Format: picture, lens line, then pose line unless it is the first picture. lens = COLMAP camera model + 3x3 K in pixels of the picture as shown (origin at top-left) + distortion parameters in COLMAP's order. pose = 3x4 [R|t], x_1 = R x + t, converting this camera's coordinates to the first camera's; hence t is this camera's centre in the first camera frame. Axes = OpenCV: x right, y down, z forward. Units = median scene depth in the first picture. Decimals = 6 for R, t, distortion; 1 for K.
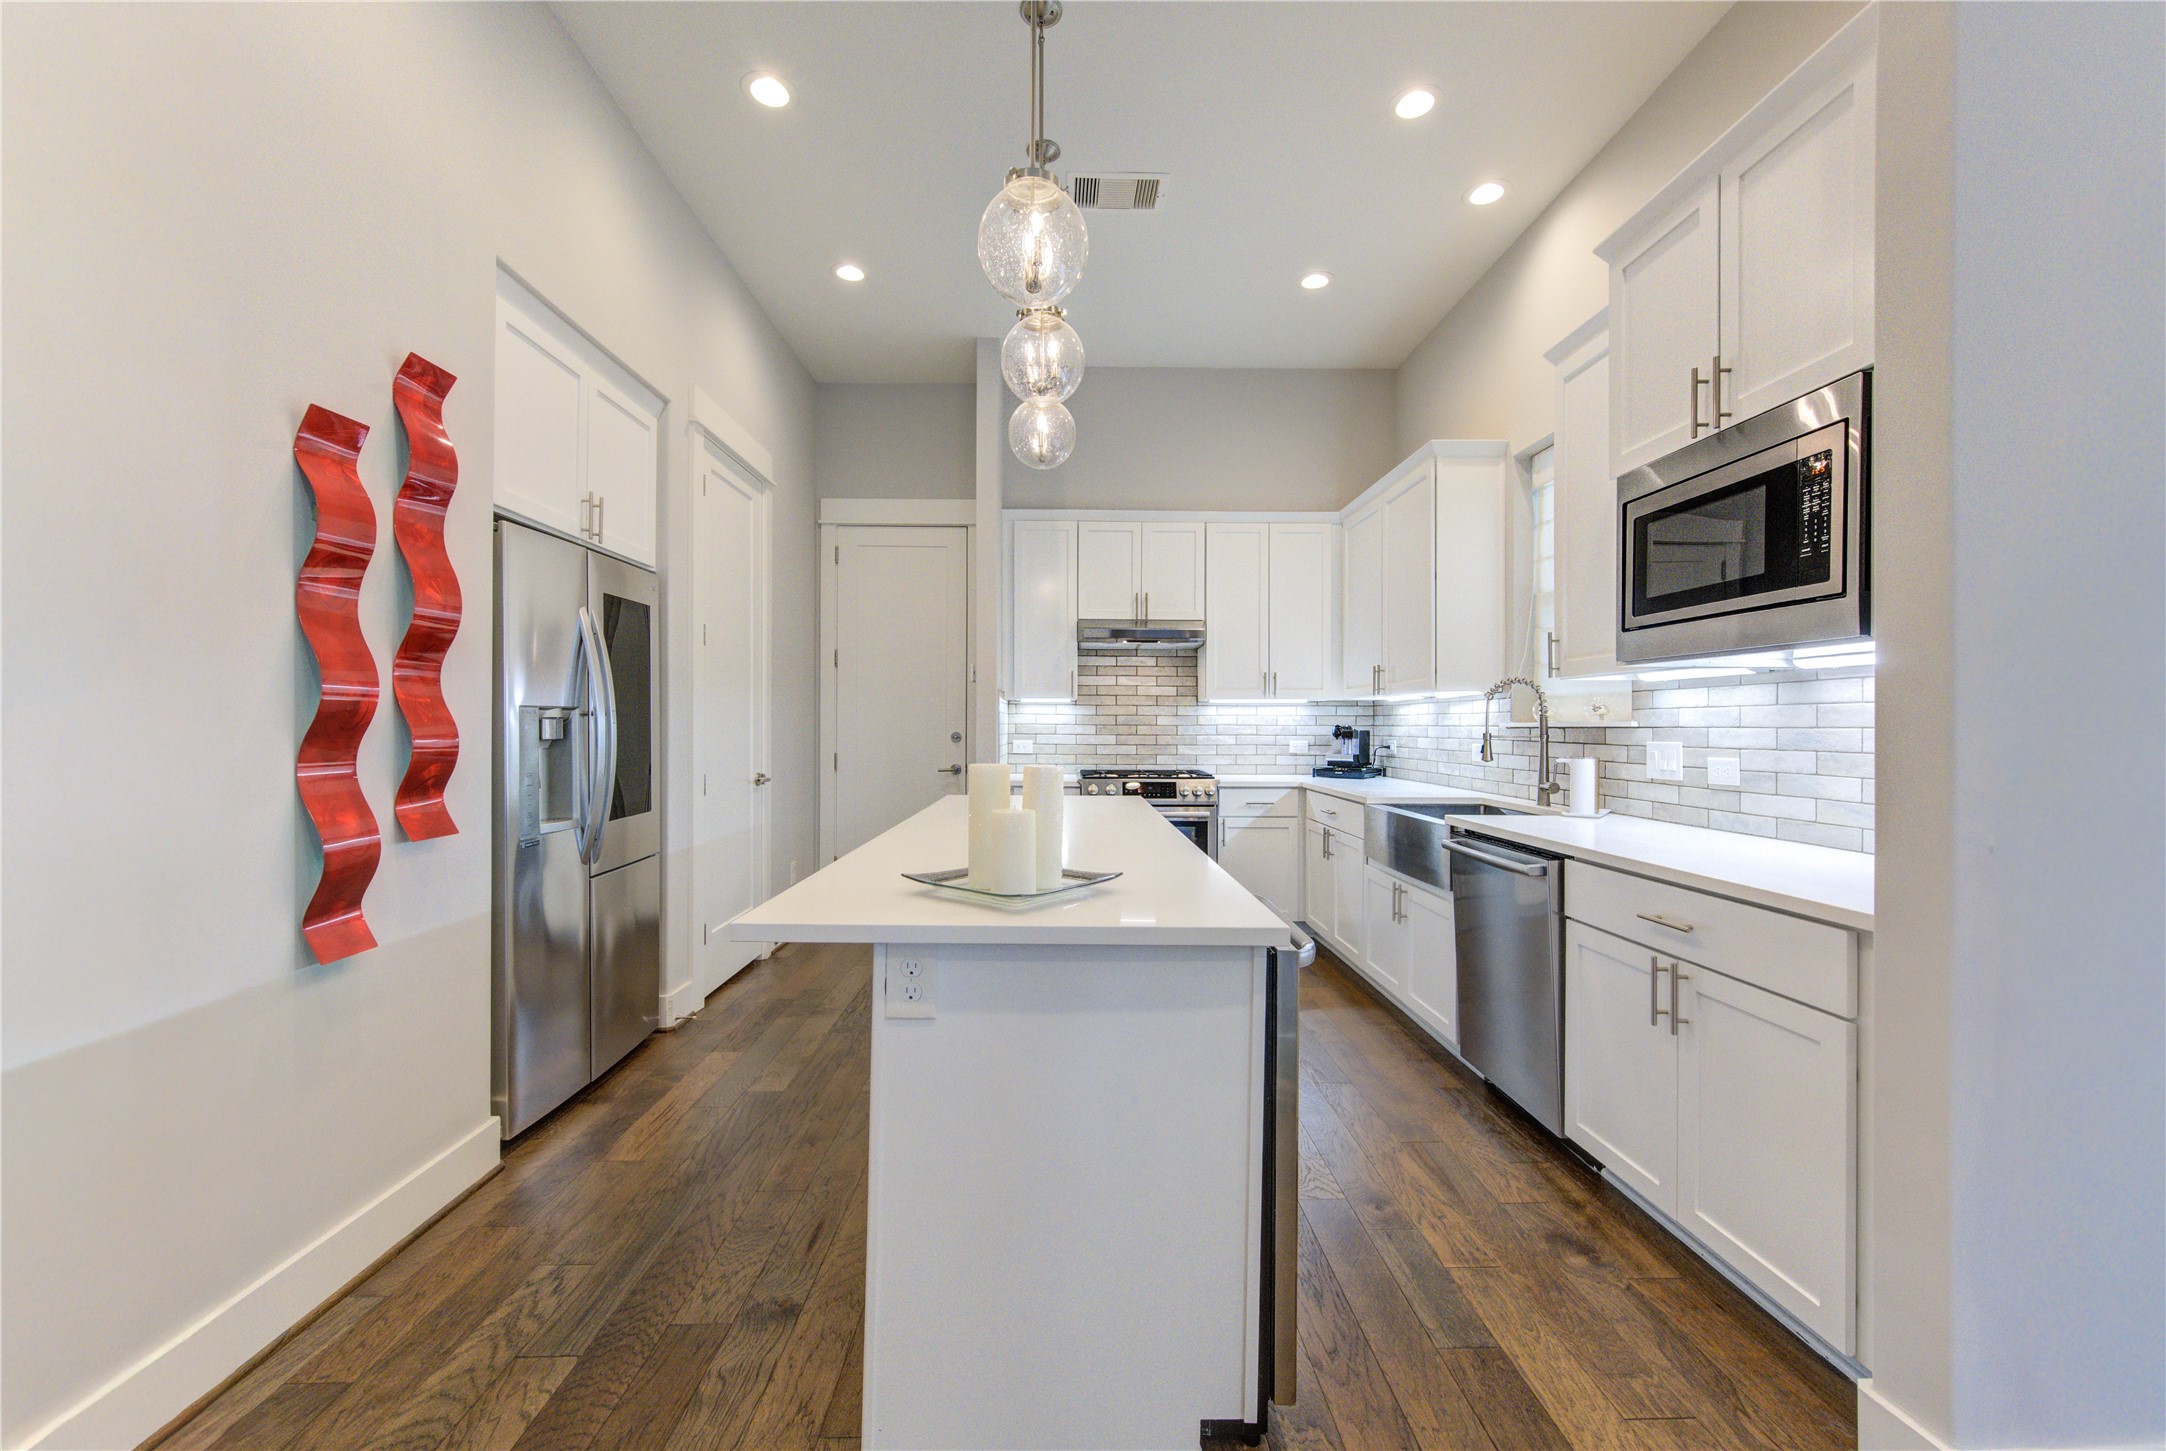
lens RADIAL K [[853.4, 0, 1083.0], [0, 853.4, 725.5], [0, 0, 1]] dist [-0.000589, -0.000434]
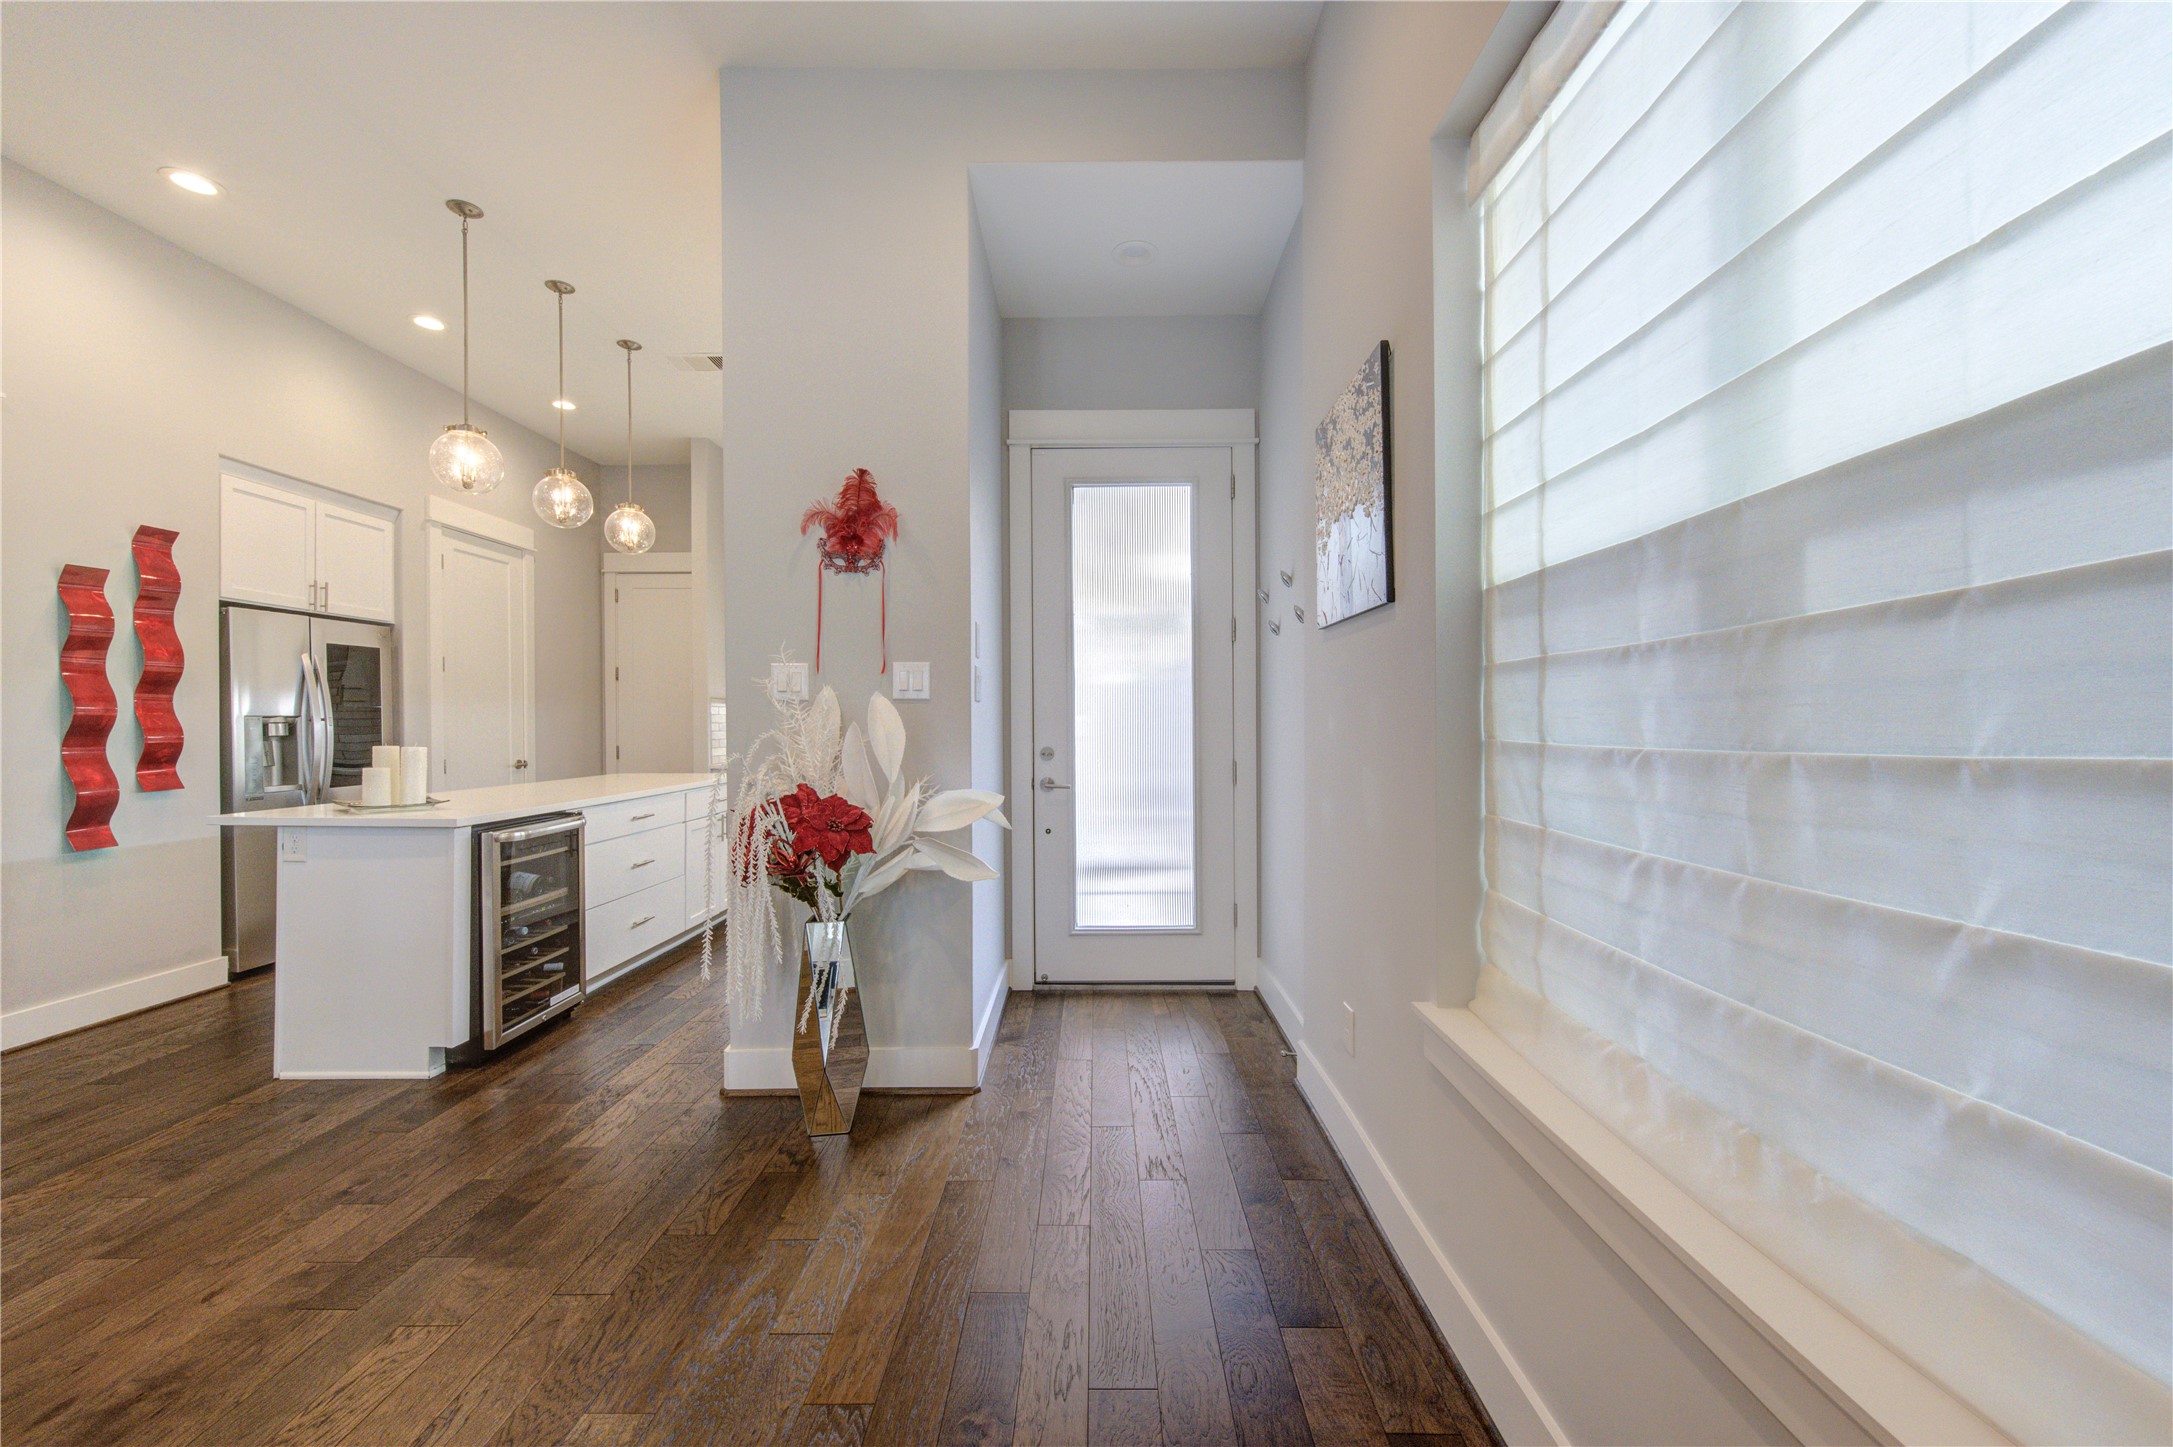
lens RADIAL K [[842.5, 0, 1095.6], [0, 842.5, 726.0], [0, 0, 1]] dist [-0.000998, 0.000626]
pose [[0.999638, -0.007560, -0.025824, 0.763436], [0.007698, 0.999957, 0.005250, 0.000763], [0.025783, -0.005447, 0.999653, -0.444384]]
